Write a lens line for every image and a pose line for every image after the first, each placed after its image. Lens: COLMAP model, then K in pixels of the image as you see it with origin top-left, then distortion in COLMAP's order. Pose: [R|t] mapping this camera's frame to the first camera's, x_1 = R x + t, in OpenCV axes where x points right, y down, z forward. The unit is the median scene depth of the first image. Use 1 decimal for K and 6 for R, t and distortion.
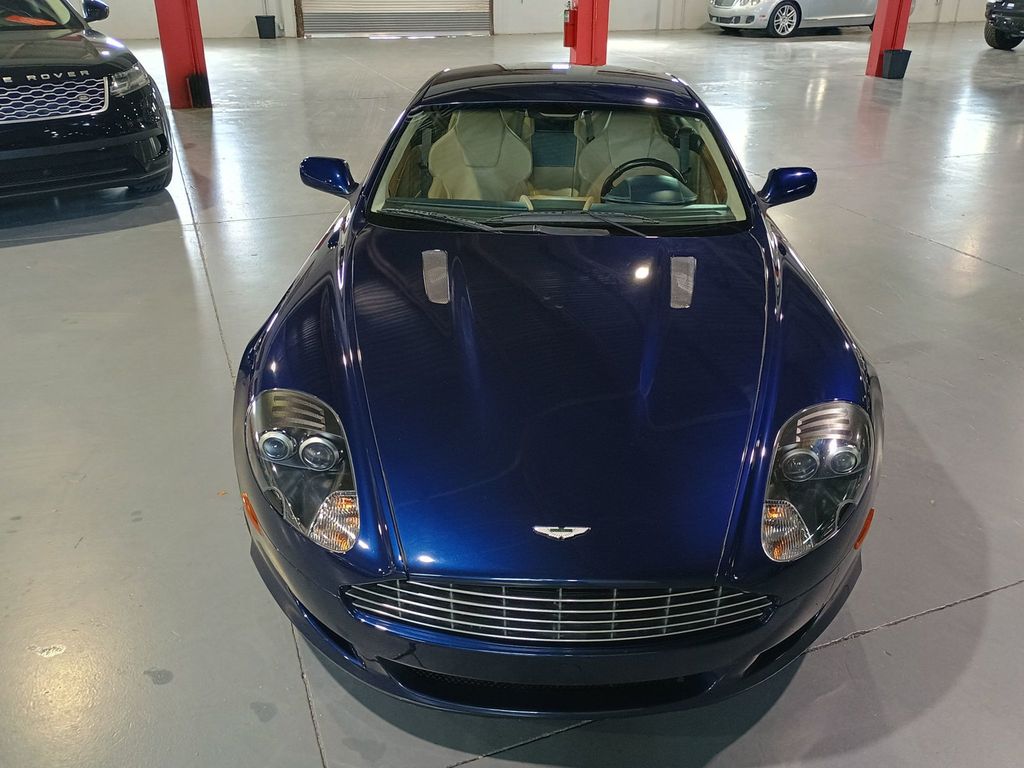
lens RADIAL K [[899.5, 0, 533.7], [0, 899.5, 396.6], [0, 0, 1]] dist [0.059758, -0.077911]
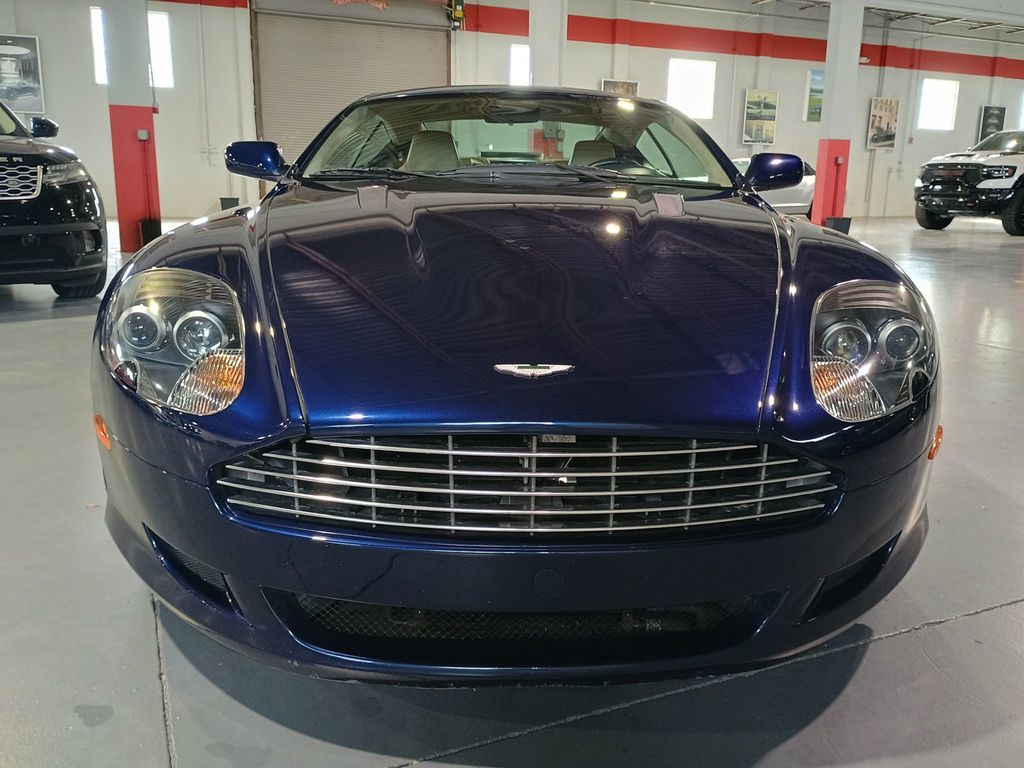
lens RADIAL K [[899.5, 0, 528.4], [0, 899.5, 385.5], [0, 0, 1]] dist [0.059758, -0.077911]
pose [[0.999107, -0.008012, 0.041485, -0.000829], [0.017826, 0.970124, -0.241952, 0.115306], [-0.038307, 0.242476, 0.969401, 0.114722]]
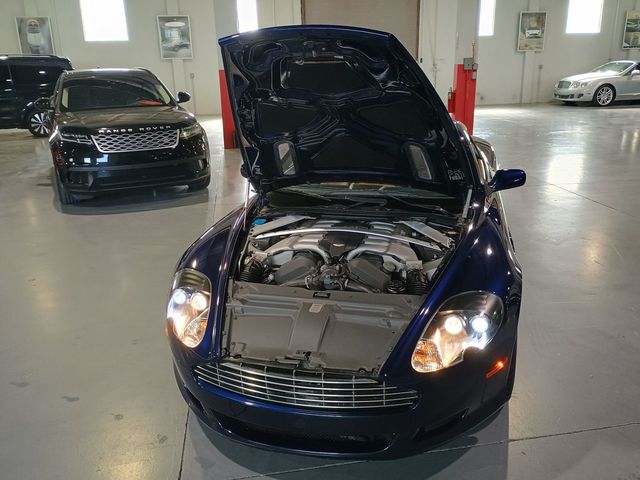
lens RADIAL K [[562.2, 0, 327.9], [0, 562.2, 241.1], [0, 0, 1]] dist [0.059758, -0.077911]
pose [[0.973742, 0.035429, -0.224883, 0.119940], [-0.069525, 0.986903, -0.145563, 0.036793], [0.216780, 0.157376, 0.963452, -0.051377]]
